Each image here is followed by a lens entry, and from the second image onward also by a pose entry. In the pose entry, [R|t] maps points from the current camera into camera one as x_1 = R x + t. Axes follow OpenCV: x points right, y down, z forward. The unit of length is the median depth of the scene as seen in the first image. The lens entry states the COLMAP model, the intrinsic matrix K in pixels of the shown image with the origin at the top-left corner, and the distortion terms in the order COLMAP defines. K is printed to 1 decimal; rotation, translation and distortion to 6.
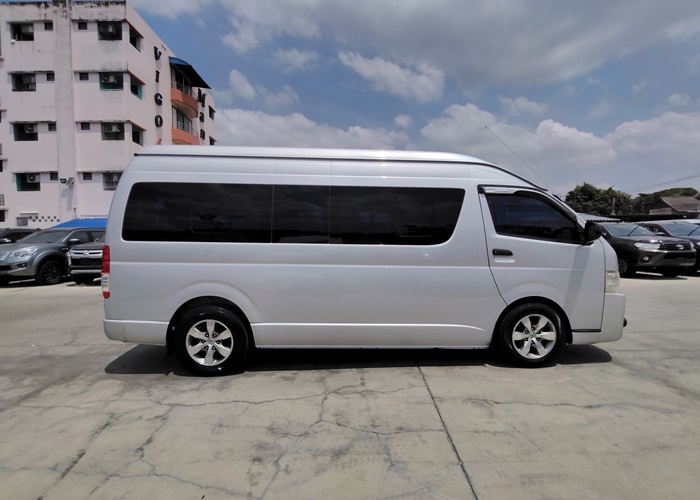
lens RADIAL K [[331.5, 0, 350.0], [0, 331.5, 250.0], [0, 0, 1]] dist [-0.004917, 0.000499]
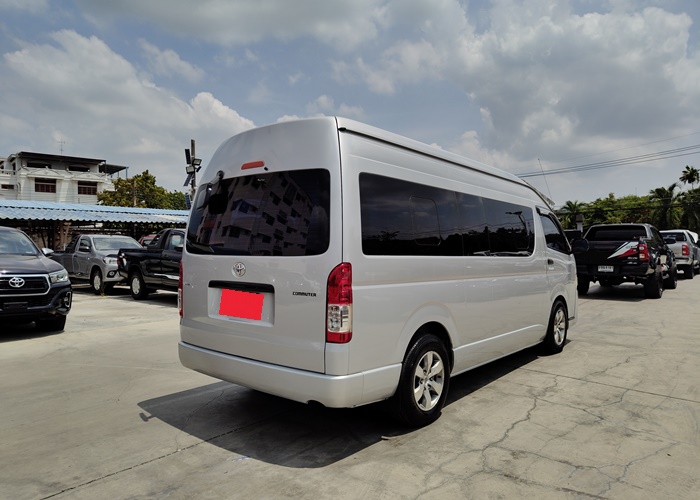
lens RADIAL K [[498.3, 0, 349.6], [0, 498.3, 267.5], [0, 0, 1]] dist [0.003154, -0.003770]
pose [[0.663415, -0.026829, 0.747770, -1.439305], [0.026566, 0.999571, 0.012294, -0.010214], [-0.747780, 0.011709, 0.663843, 0.350120]]
